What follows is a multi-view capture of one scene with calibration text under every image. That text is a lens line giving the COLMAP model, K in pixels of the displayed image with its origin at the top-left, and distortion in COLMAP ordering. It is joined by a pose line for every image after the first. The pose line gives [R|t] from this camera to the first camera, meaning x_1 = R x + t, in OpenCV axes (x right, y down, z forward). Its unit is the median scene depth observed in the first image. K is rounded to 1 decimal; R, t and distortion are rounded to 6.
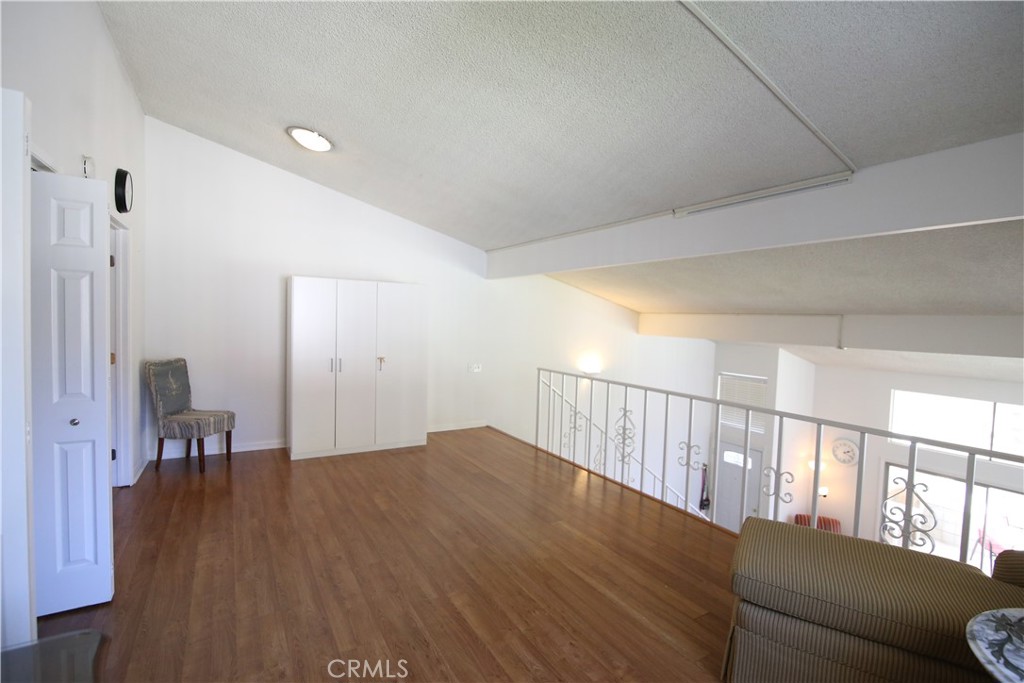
lens RADIAL K [[477.6, 0, 512.4], [0, 477.6, 341.3], [0, 0, 1]] dist [-0.008158, -0.001113]
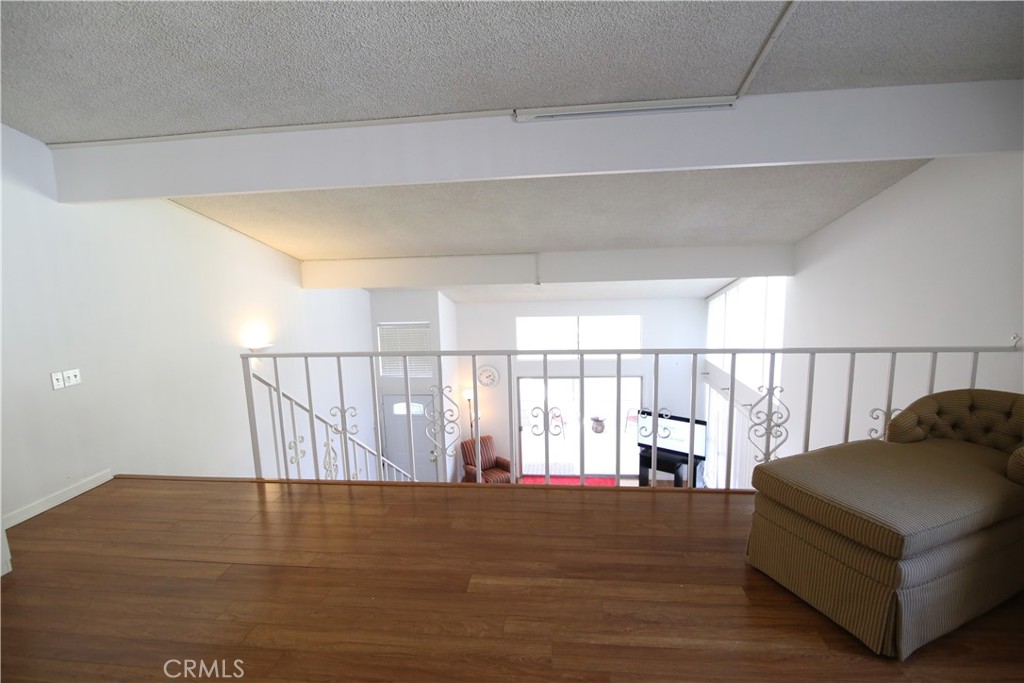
lens RADIAL K [[477.6, 0, 511.5], [0, 477.6, 338.9], [0, 0, 1]] dist [-0.008158, -0.001113]
pose [[0.605401, -0.165226, 0.778582, -0.174510], [0.086527, 0.986081, 0.141979, -0.017156], [-0.791204, -0.018586, 0.611270, 0.311542]]
